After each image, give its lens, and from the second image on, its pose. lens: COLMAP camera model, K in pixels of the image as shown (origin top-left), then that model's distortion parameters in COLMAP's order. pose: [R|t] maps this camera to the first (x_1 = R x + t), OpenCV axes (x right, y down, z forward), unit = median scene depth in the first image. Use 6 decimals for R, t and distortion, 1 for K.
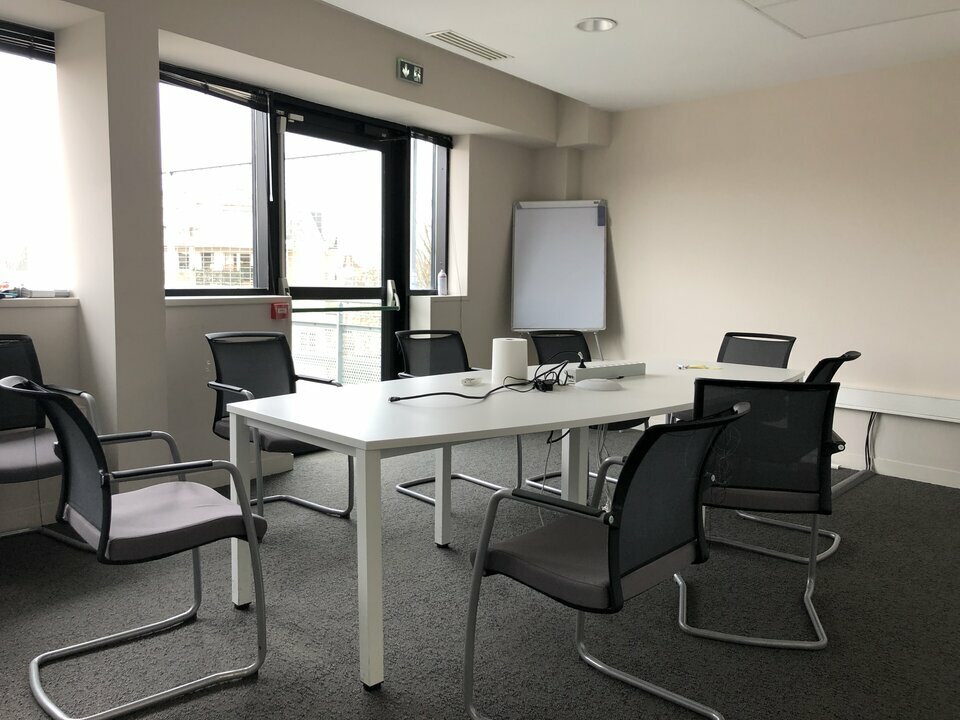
lens RADIAL K [[783.9, 0, 479.4], [0, 783.9, 368.0], [0, 0, 1]] dist [0.004872, 0.005545]
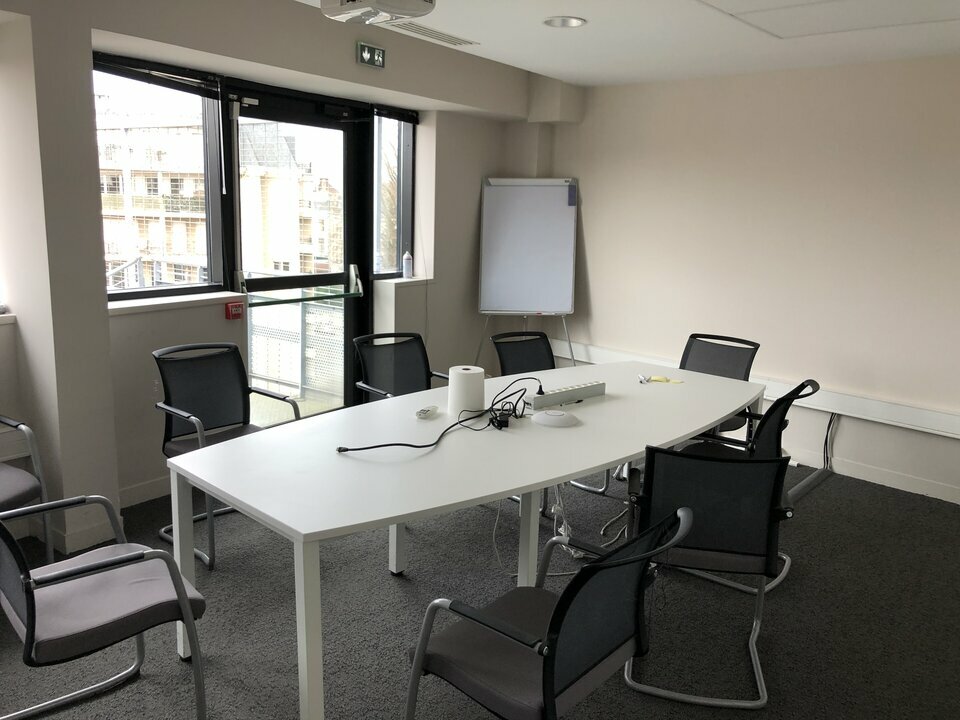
lens RADIAL K [[783.9, 0, 485.5], [0, 783.9, 357.9], [0, 0, 1]] dist [0.004872, 0.005545]
pose [[0.999350, 0.009539, 0.034778, 0.024212], [-0.012500, 0.996220, 0.085957, -0.113221], [-0.033826, -0.086336, 0.995692, 0.023132]]
